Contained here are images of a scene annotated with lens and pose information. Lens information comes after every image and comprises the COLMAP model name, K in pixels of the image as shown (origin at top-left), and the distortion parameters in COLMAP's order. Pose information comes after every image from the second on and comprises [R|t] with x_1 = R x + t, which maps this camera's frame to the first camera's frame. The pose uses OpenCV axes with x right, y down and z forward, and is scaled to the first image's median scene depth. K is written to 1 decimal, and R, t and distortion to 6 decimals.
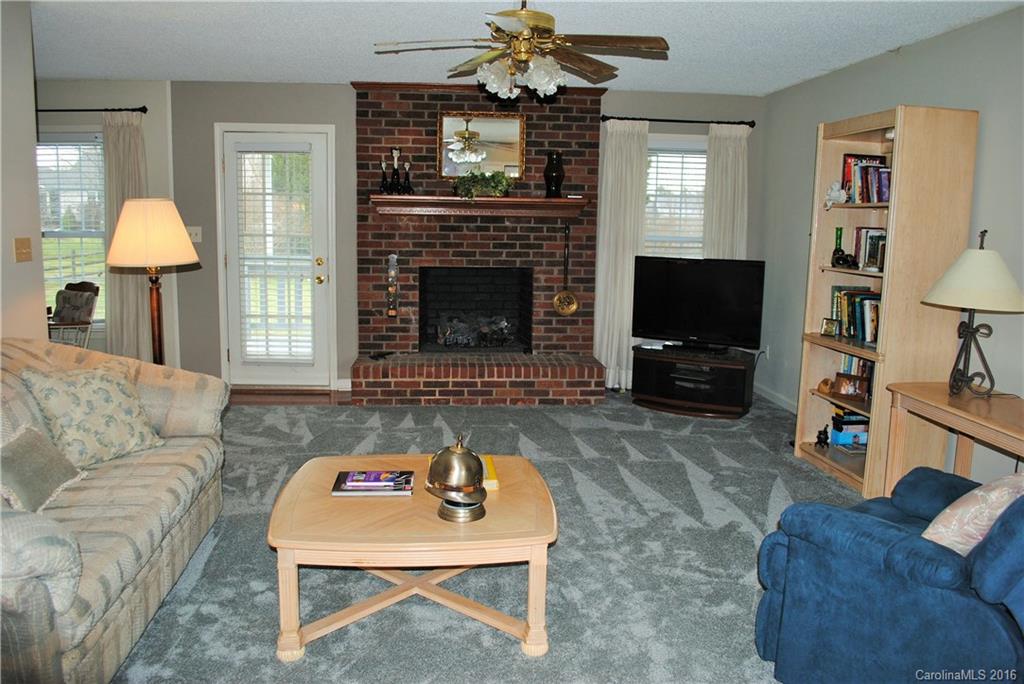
lens RADIAL K [[812.4, 0, 510.2], [0, 812.4, 342.7], [0, 0, 1]] dist [-0.071638, -0.000710]
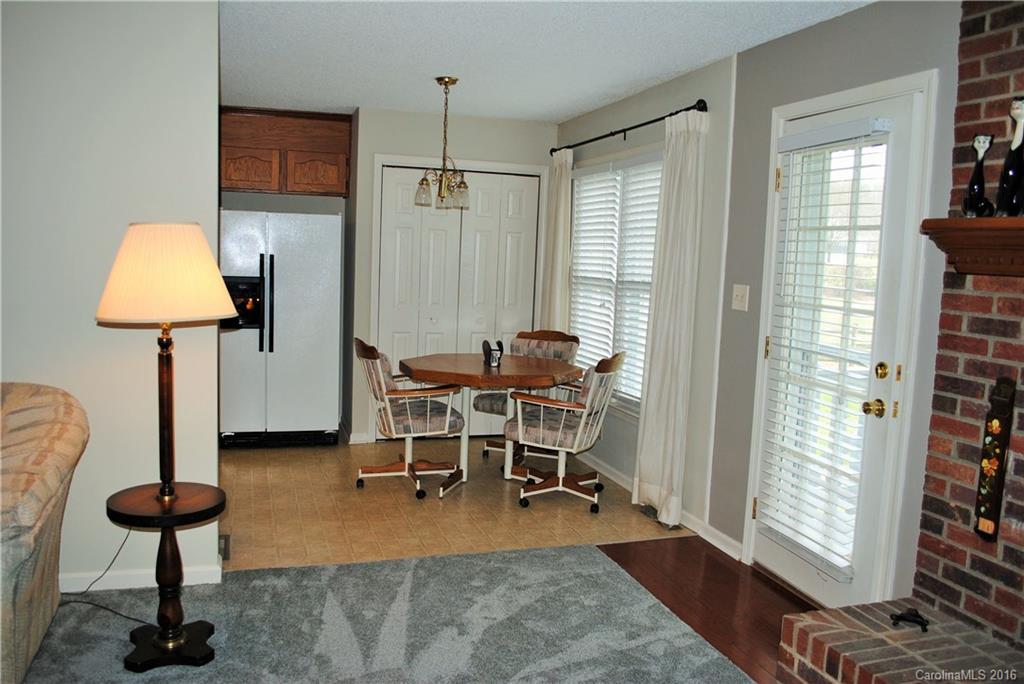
lens RADIAL K [[812.4, 0, 509.0], [0, 812.4, 341.6], [0, 0, 1]] dist [-0.071638, -0.000710]
pose [[0.219453, 0.093555, -0.971127, 0.166664], [-0.181410, 0.981946, 0.053603, -0.105379], [0.958609, 0.164409, 0.232462, 0.706360]]
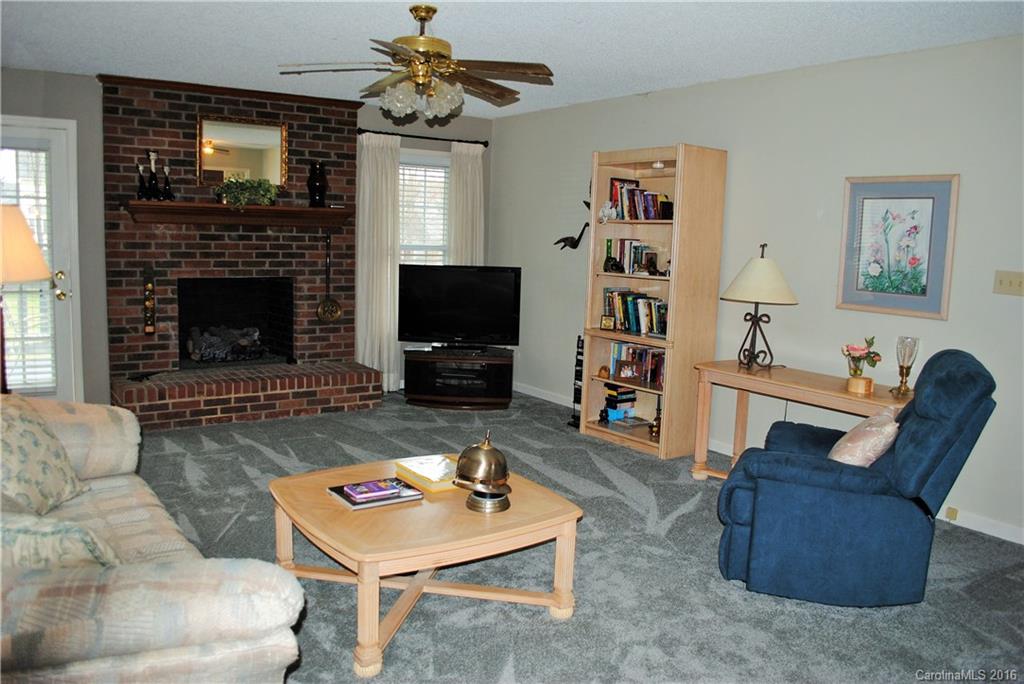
lens RADIAL K [[812.4, 0, 511.1], [0, 812.4, 341.3], [0, 0, 1]] dist [-0.071638, -0.000710]
pose [[0.872052, -0.054481, 0.486372, -0.238574], [0.057695, 0.998299, 0.008379, -0.007309], [-0.486001, 0.020754, 0.873712, 0.011156]]
